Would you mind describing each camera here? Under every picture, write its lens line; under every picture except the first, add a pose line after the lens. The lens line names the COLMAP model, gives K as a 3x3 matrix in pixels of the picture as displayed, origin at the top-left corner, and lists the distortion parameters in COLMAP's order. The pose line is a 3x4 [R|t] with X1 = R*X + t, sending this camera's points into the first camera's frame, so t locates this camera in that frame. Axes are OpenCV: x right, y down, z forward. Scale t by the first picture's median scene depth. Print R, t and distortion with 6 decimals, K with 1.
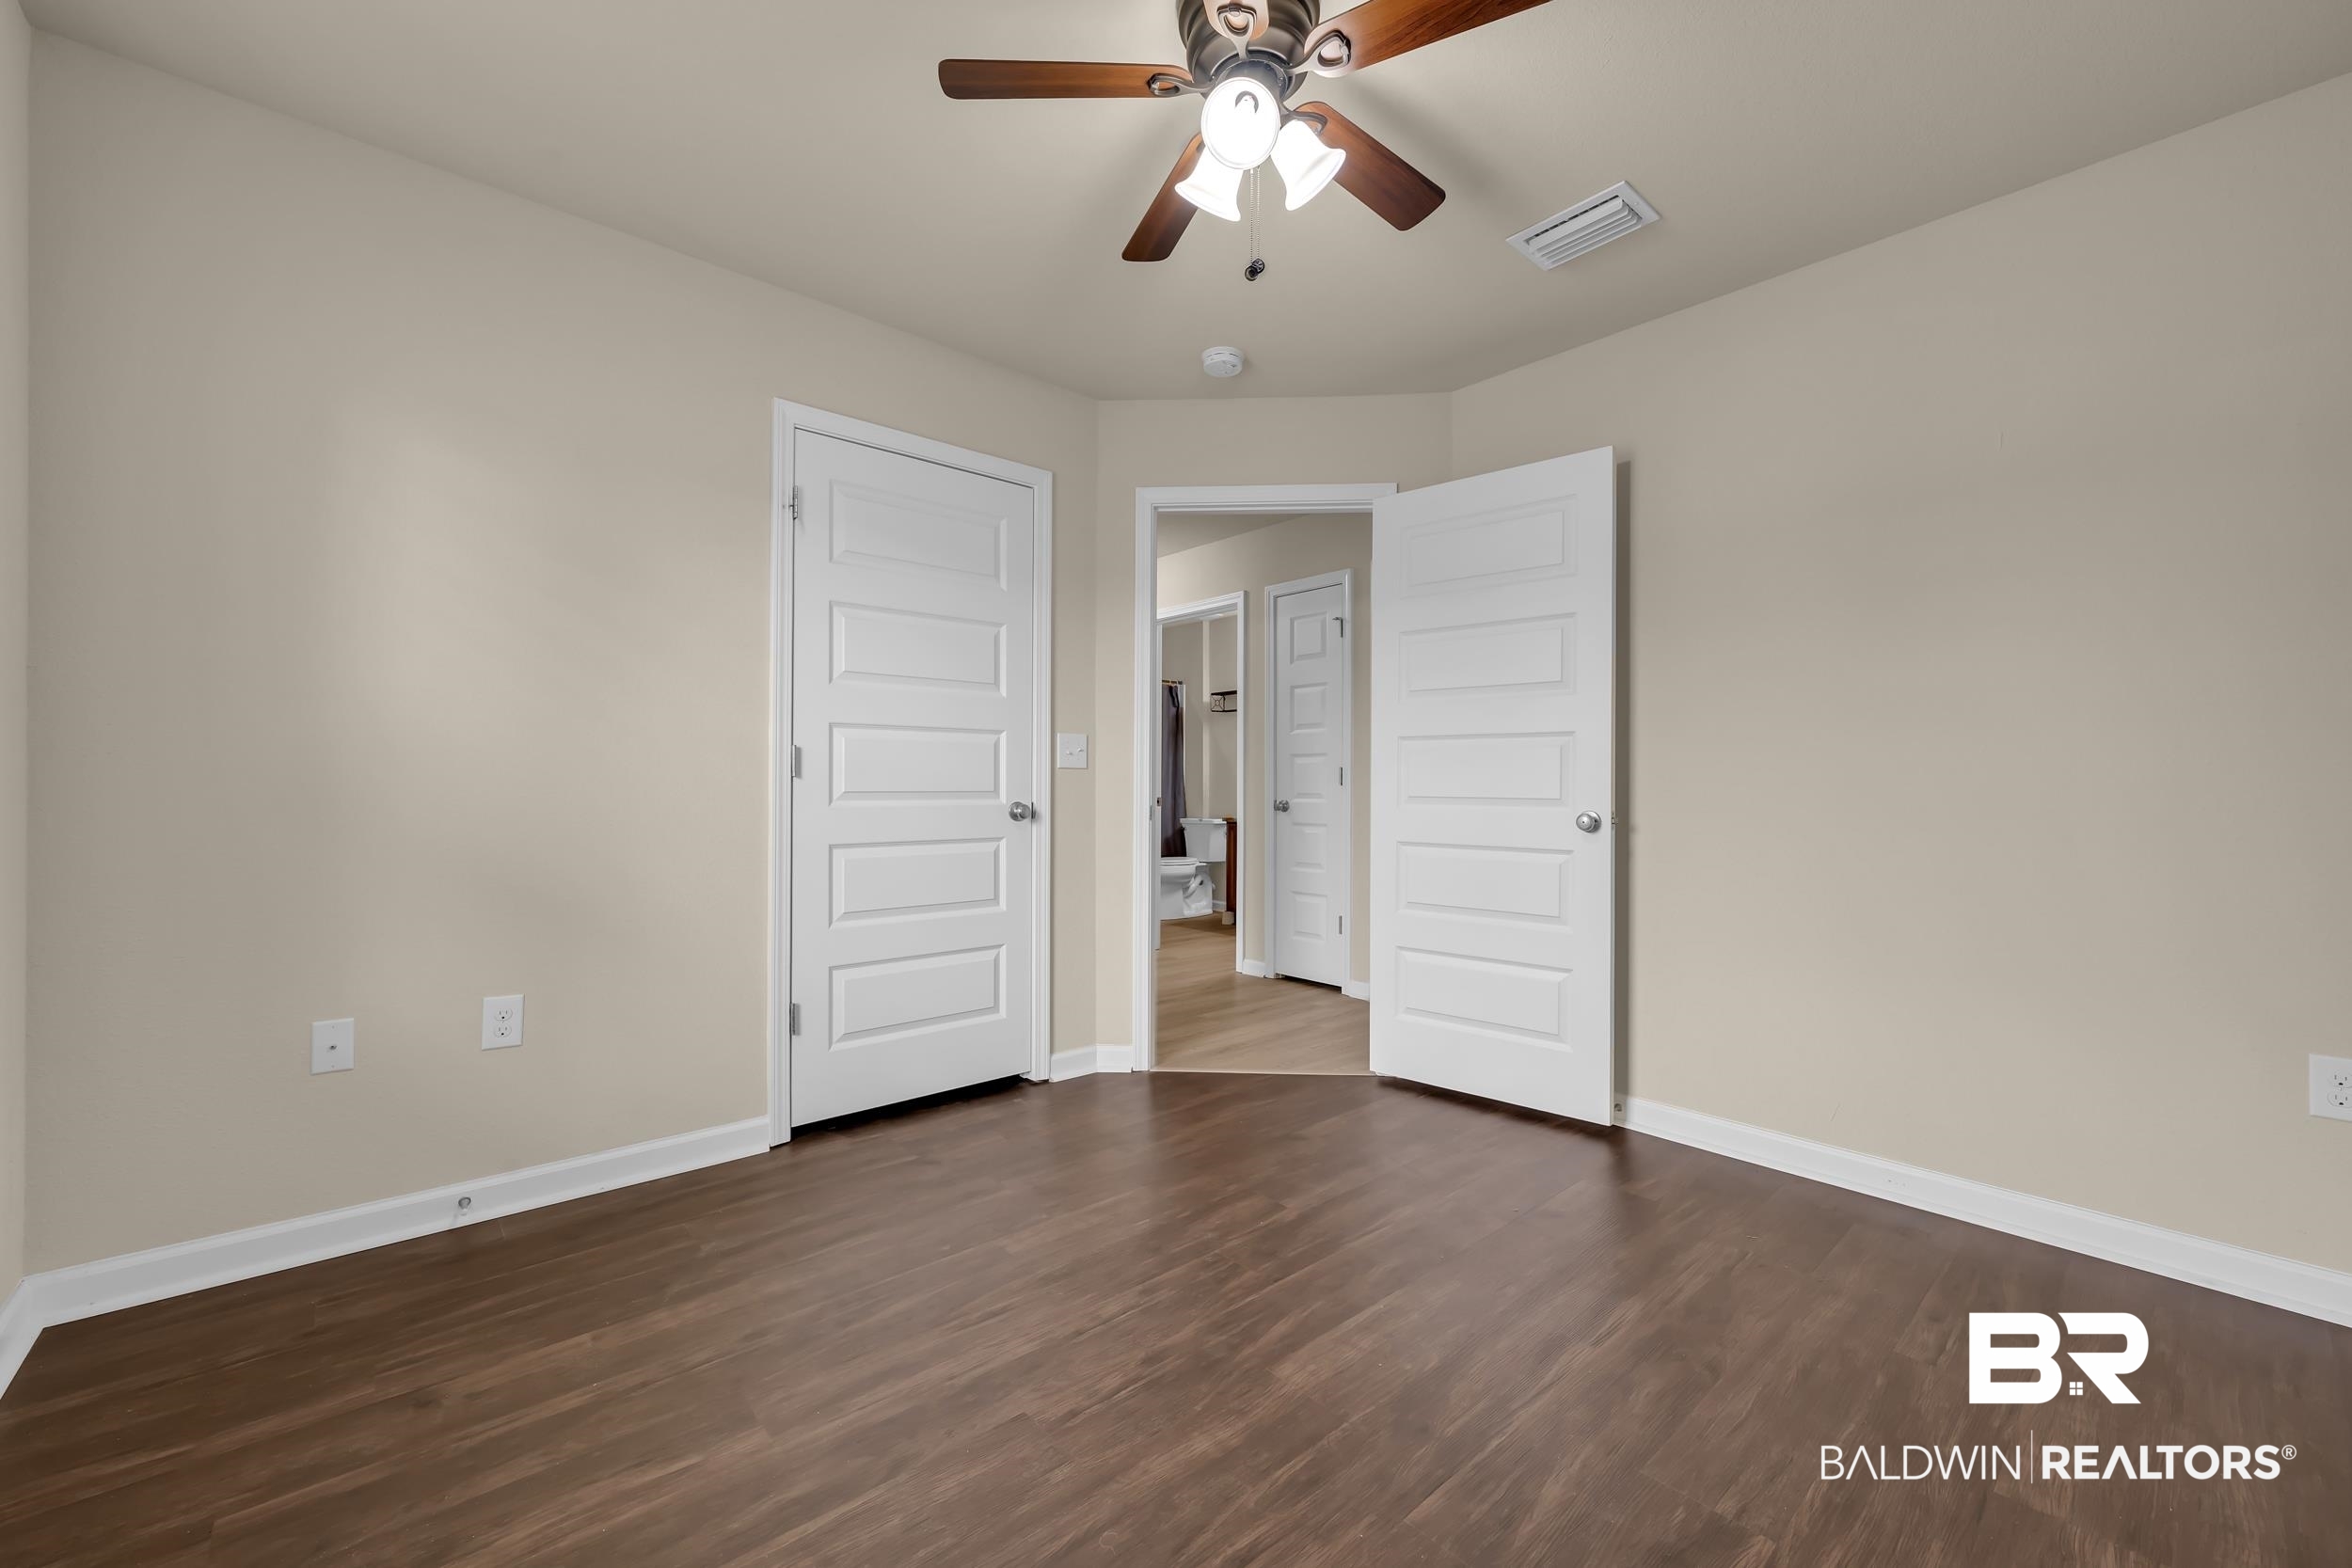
lens RADIAL K [[922.2, 0, 1171.0], [0, 922.2, 786.4], [0, 0, 1]] dist [-0.001423, -0.000200]
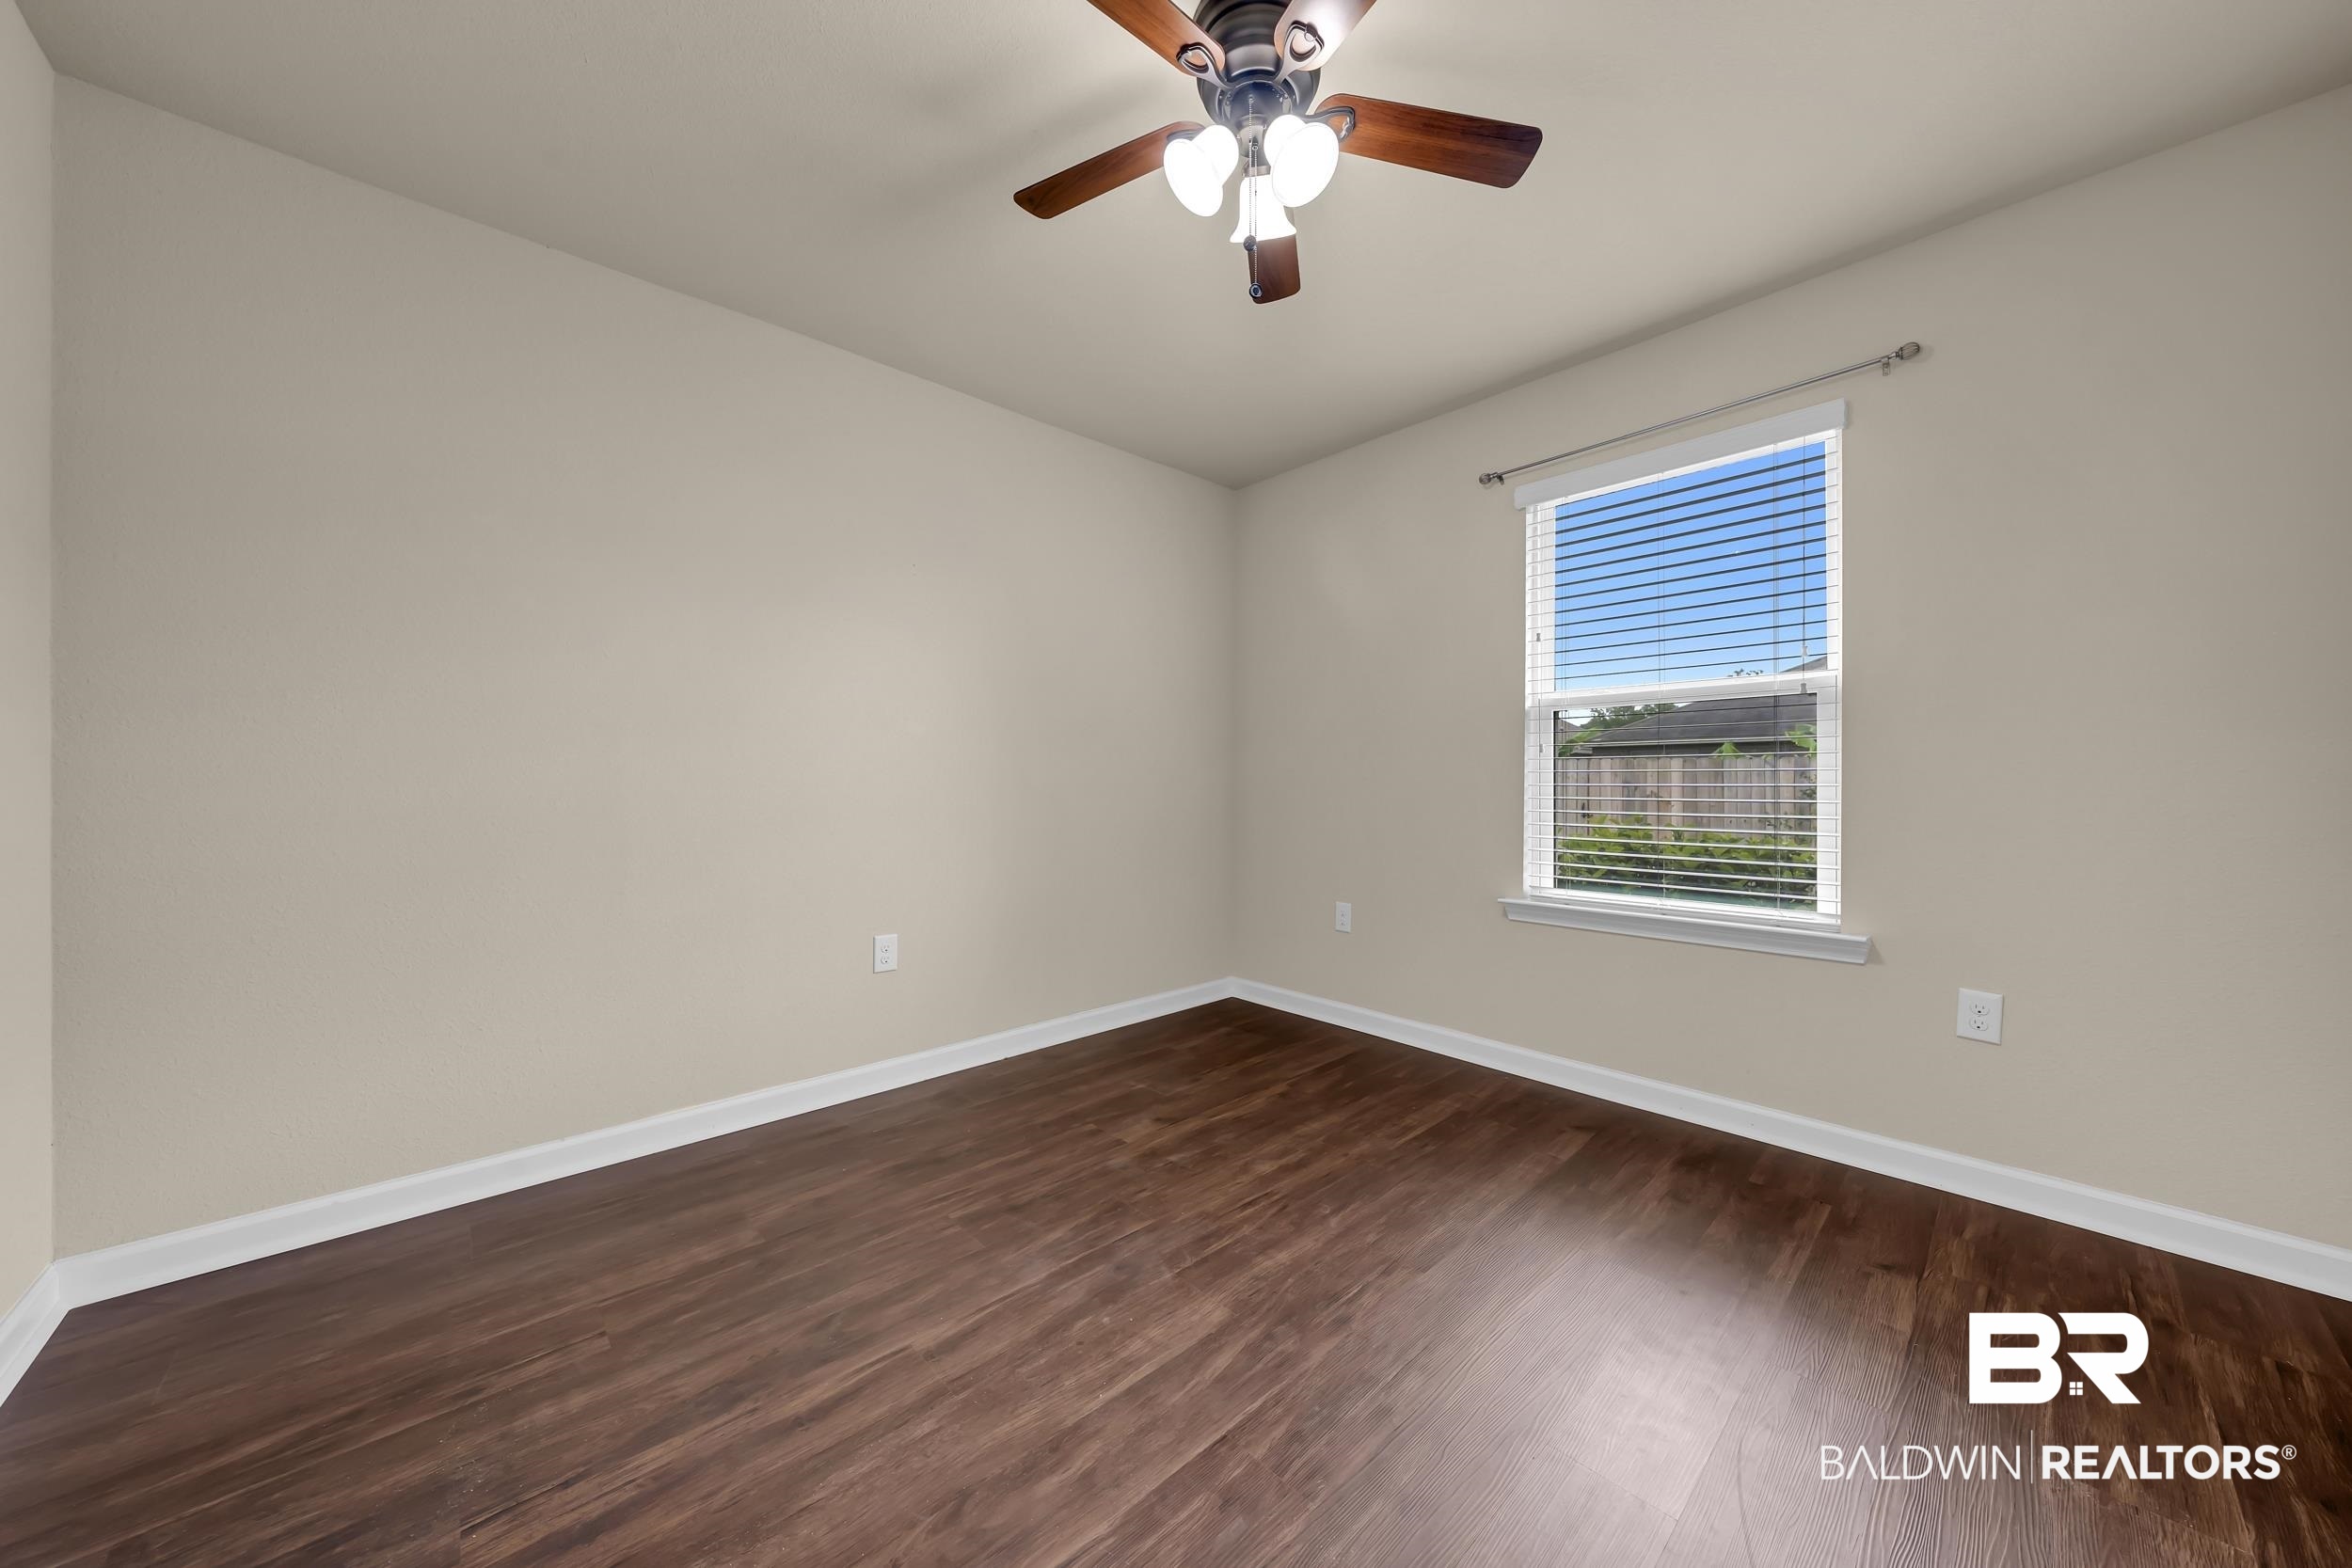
lens RADIAL K [[813.7, 0, 1180.3], [0, 813.7, 781.6], [0, 0, 1]] dist [0.003075, 0.000189]
pose [[-0.999404, -0.007441, -0.033704, 0.213577], [-0.007599, 0.999961, 0.004561, -0.011008], [0.033669, 0.004815, -0.999421, 2.019616]]
